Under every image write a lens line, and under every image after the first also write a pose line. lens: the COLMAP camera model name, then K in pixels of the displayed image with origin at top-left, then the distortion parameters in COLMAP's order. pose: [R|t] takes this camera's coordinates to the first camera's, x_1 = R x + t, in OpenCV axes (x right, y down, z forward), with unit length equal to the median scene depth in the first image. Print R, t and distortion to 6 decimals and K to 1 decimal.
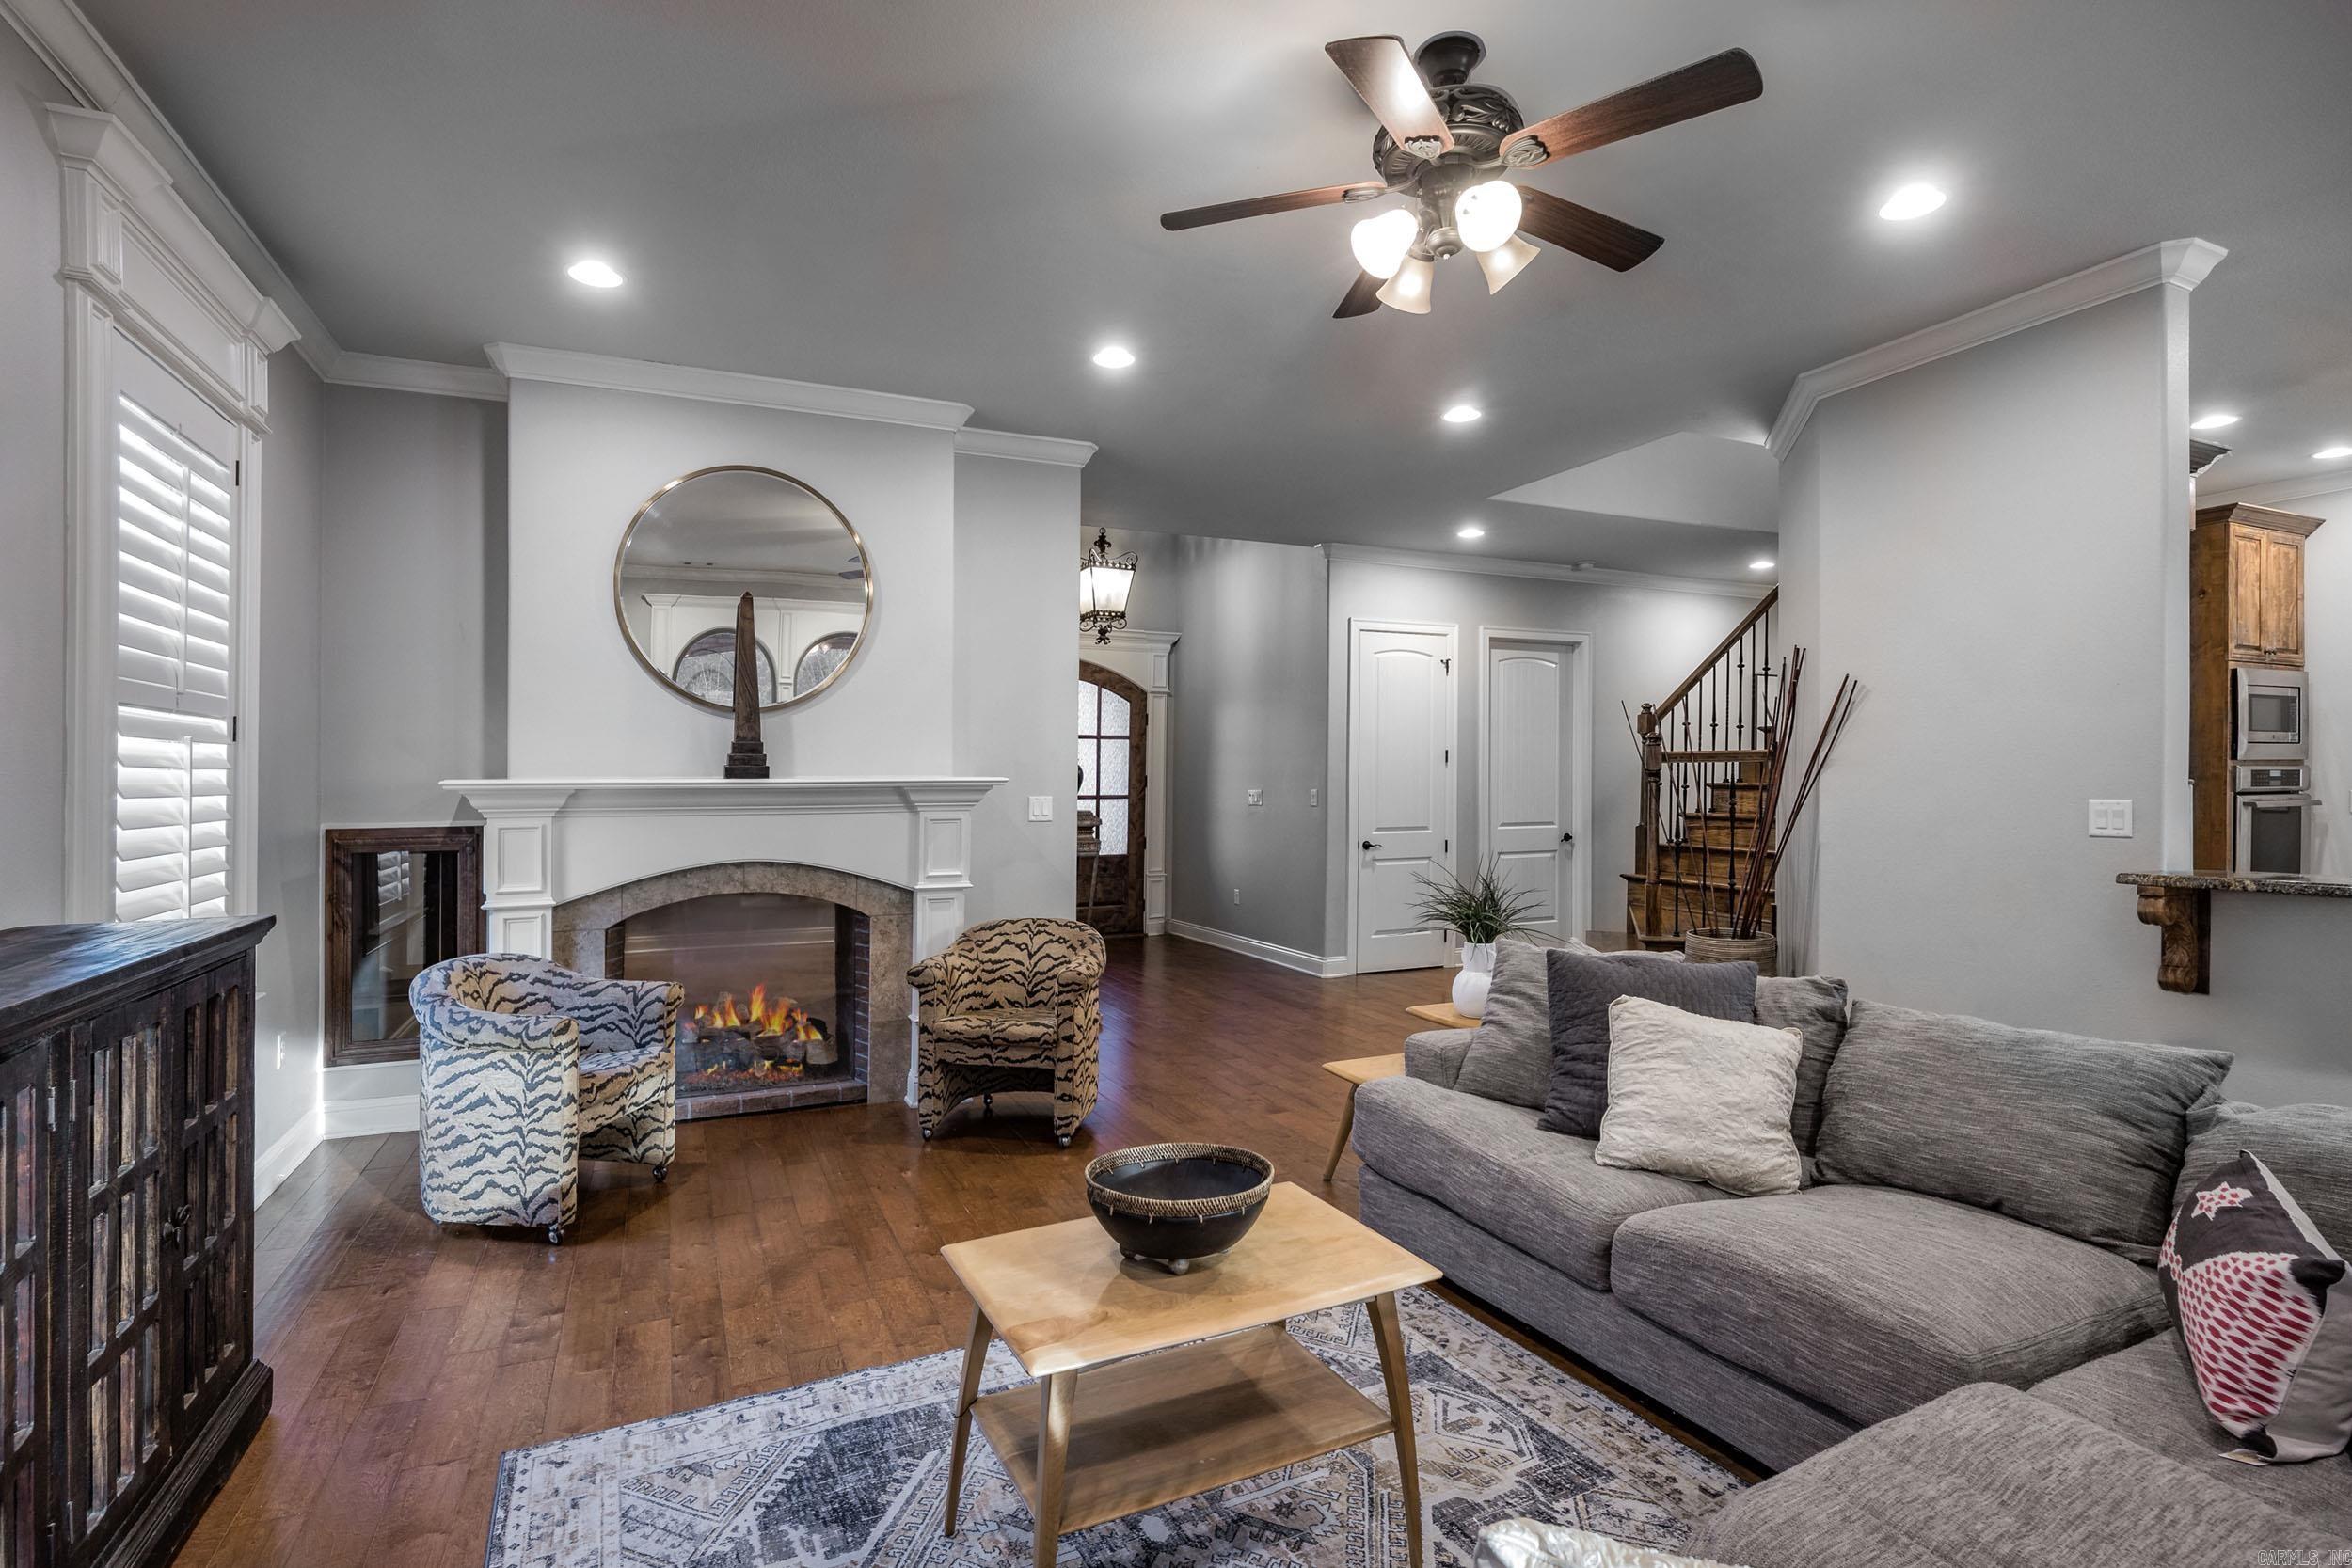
lens RADIAL K [[1103.5, 0, 1176.0], [0, 1103.5, 784.0], [0, 0, 1]] dist [-0.000464, -0.000075]
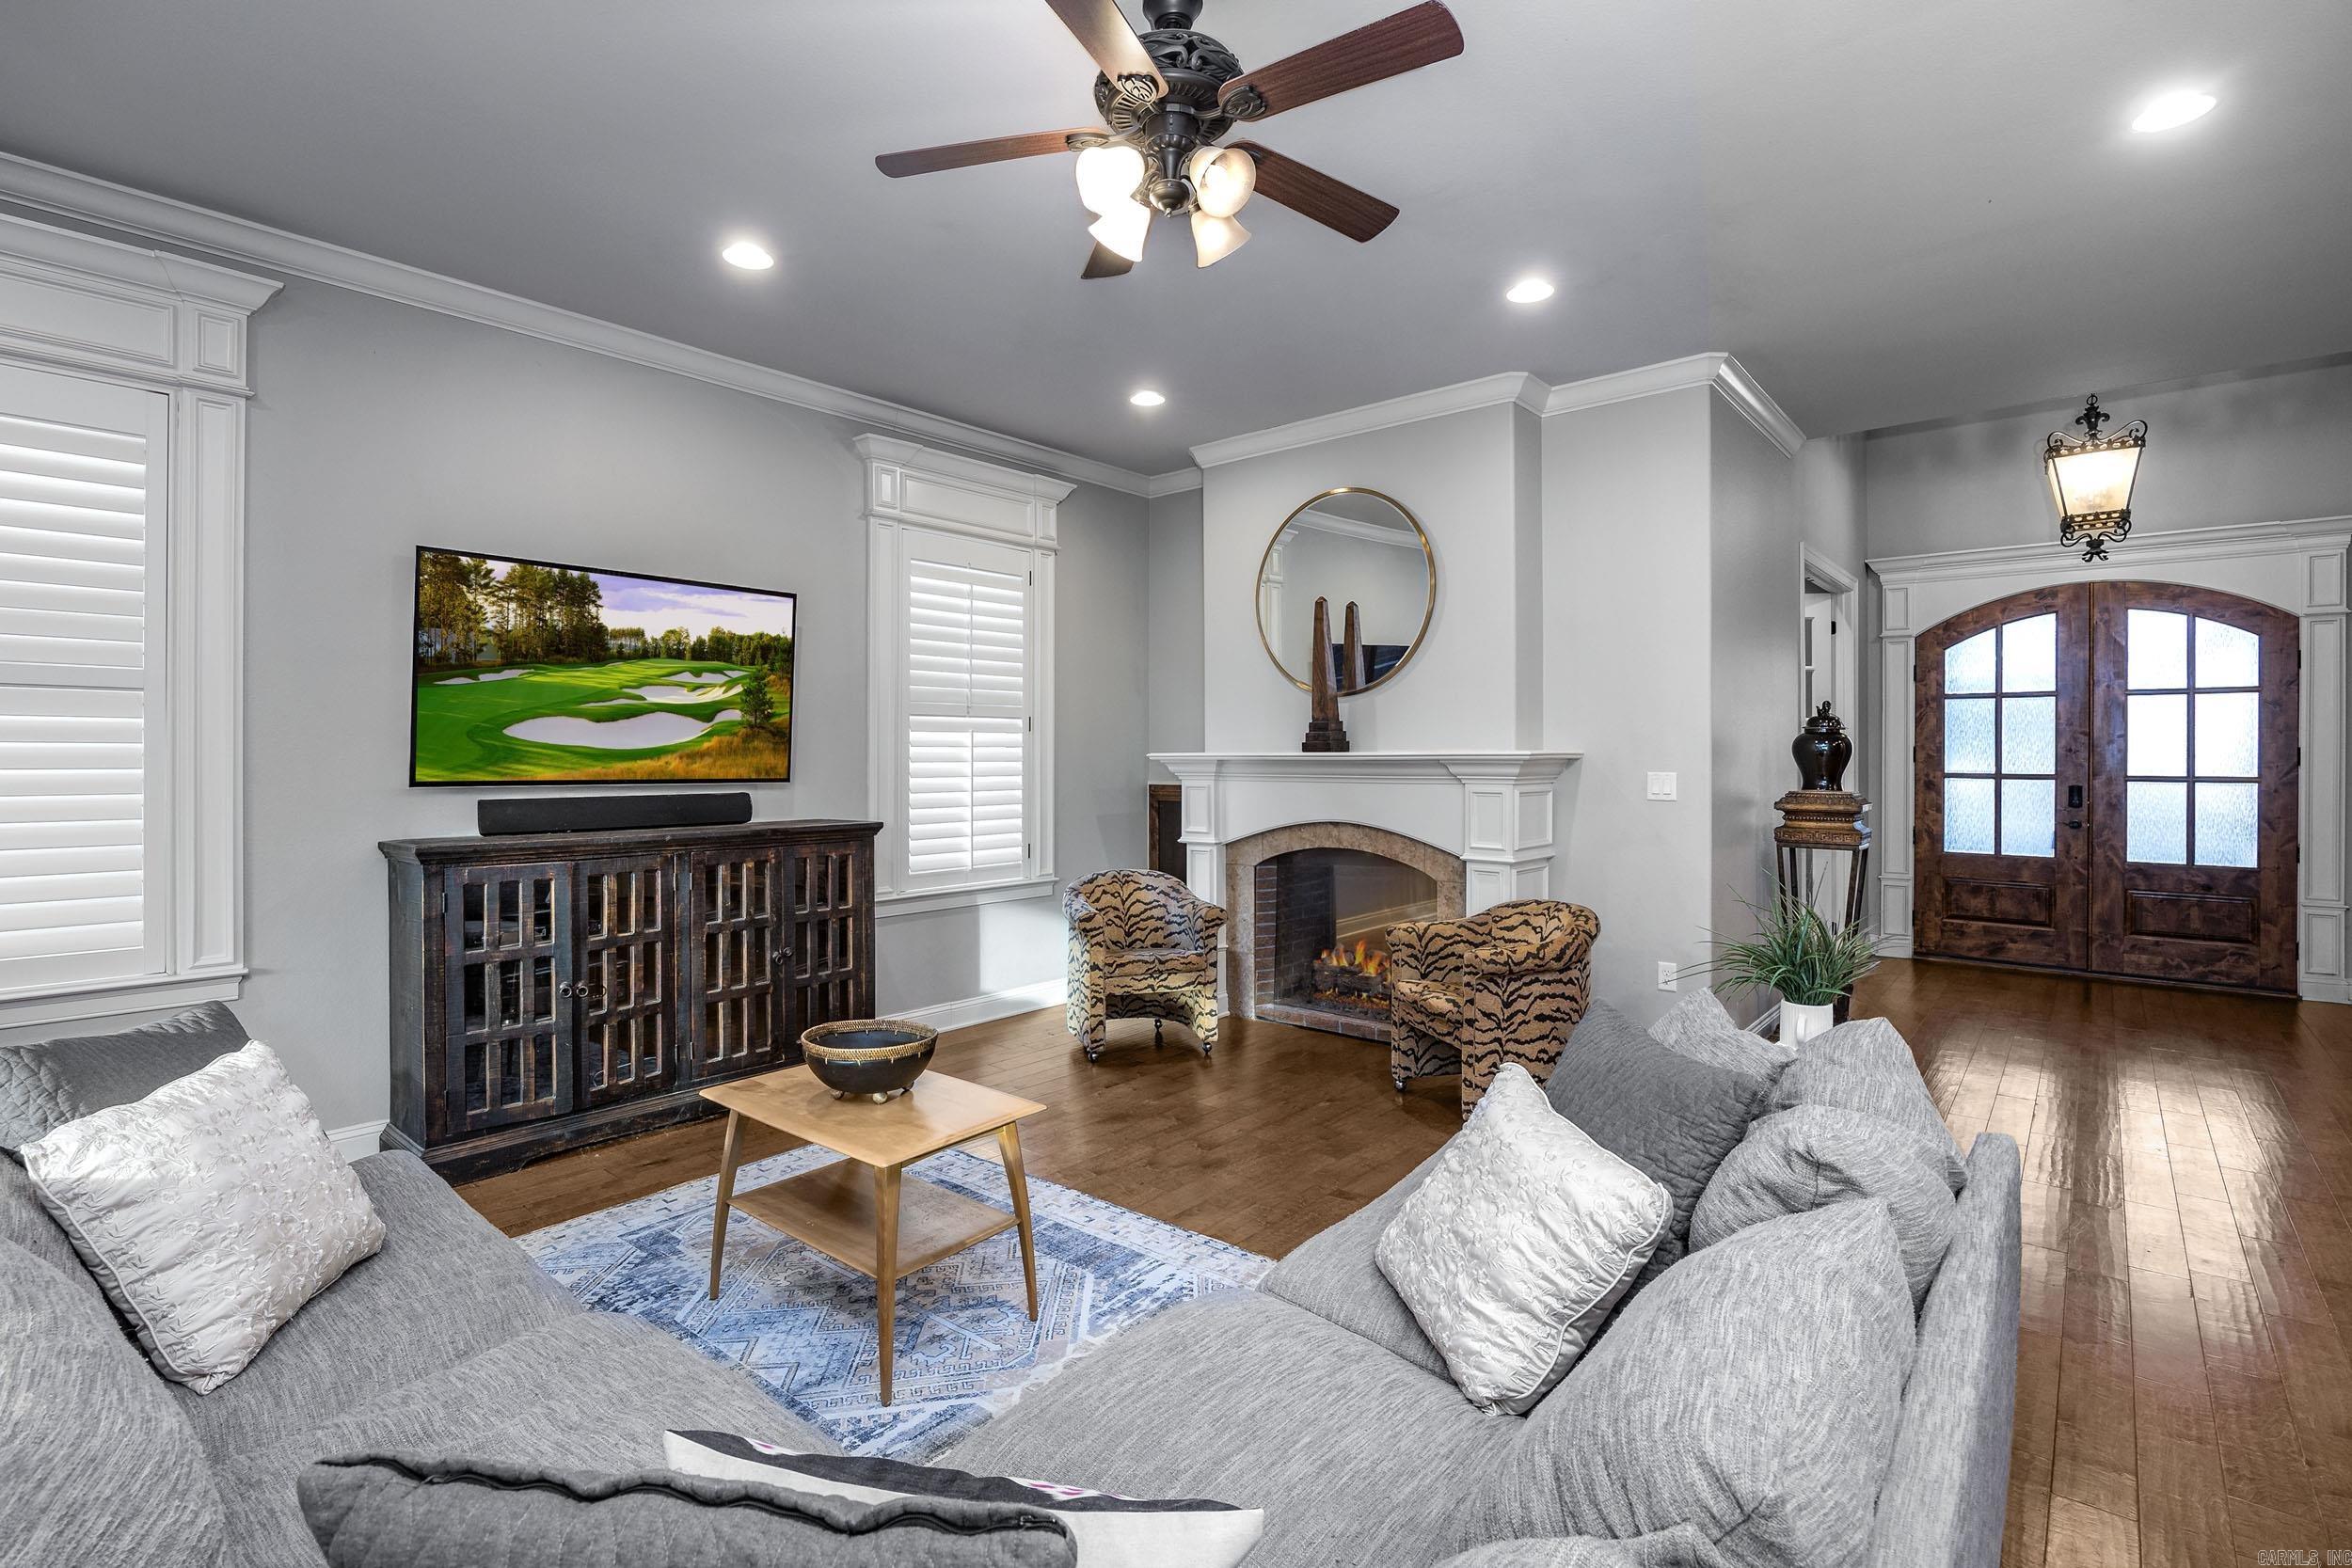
lens RADIAL K [[1103.7, 0, 1174.7], [0, 1103.7, 758.0], [0, 0, 1]] dist [0.000649, 0.000055]
pose [[0.433944, 0.004314, -0.900930, 0.618941], [-0.003918, 0.999988, 0.002901, -0.001355], [0.900931, 0.002271, 0.433956, 0.329953]]
